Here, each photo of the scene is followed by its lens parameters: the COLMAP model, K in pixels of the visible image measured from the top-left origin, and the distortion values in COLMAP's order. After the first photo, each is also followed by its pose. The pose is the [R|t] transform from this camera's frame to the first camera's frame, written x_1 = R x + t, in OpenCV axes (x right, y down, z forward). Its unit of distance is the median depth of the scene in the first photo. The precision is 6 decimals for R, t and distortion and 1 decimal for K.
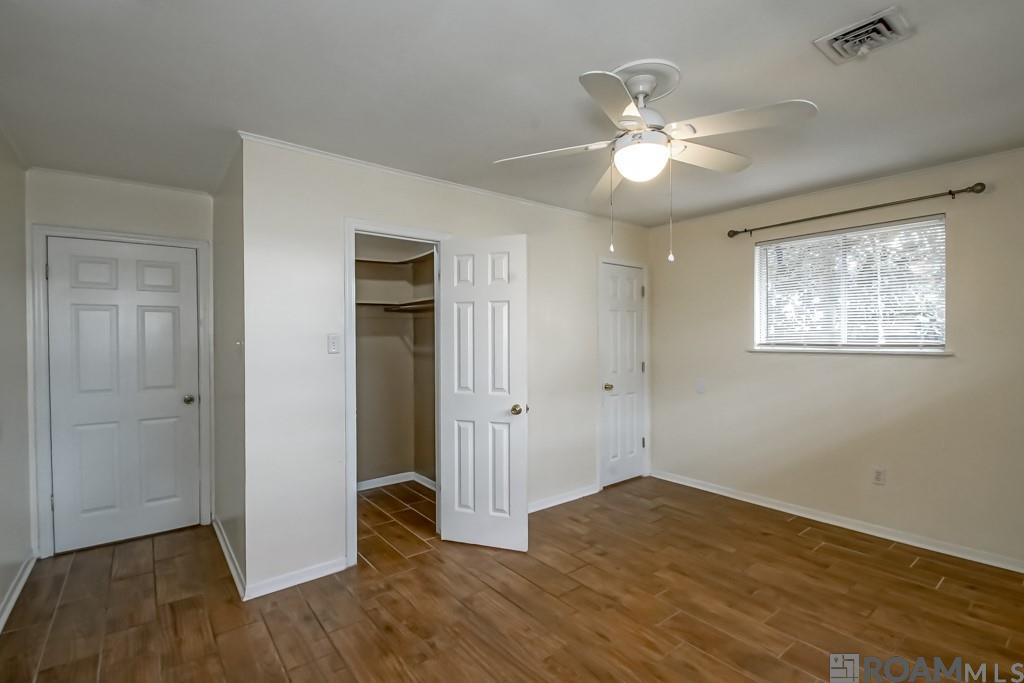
lens RADIAL K [[436.9, 0, 495.7], [0, 436.9, 344.6], [0, 0, 1]] dist [0.001599, -0.009694]
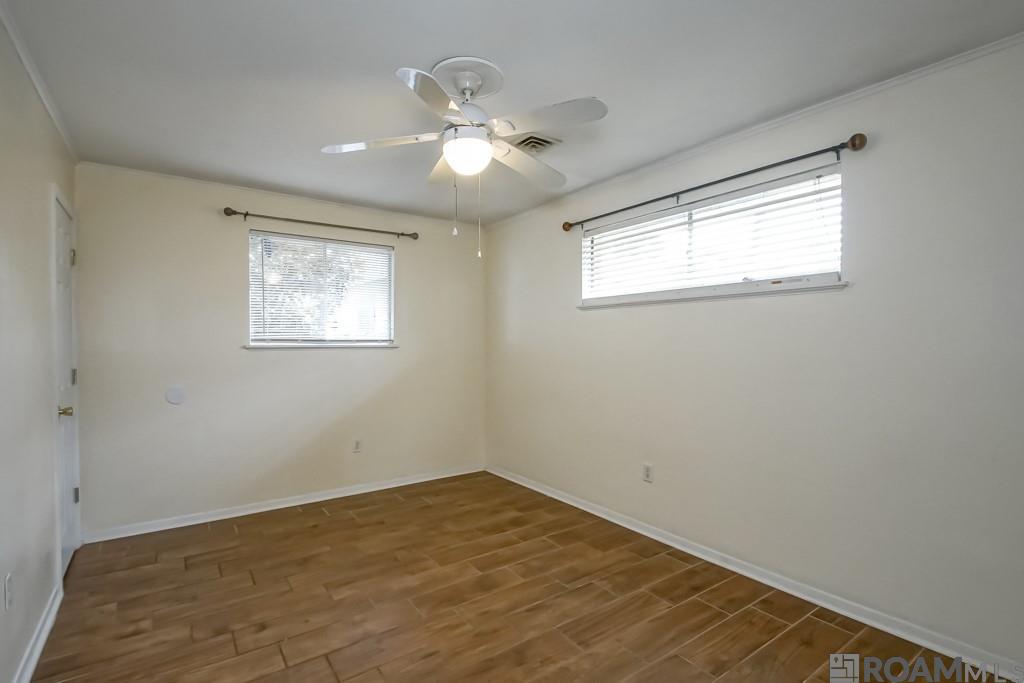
lens RADIAL K [[472.7, 0, 513.3], [0, 472.7, 338.7], [0, 0, 1]] dist [-0.003263, -0.001601]
pose [[0.059395, 0.010037, 0.998184, -0.556018], [0.013100, 0.999856, -0.010833, 0.022548], [-0.998149, 0.013719, 0.059255, 0.585758]]
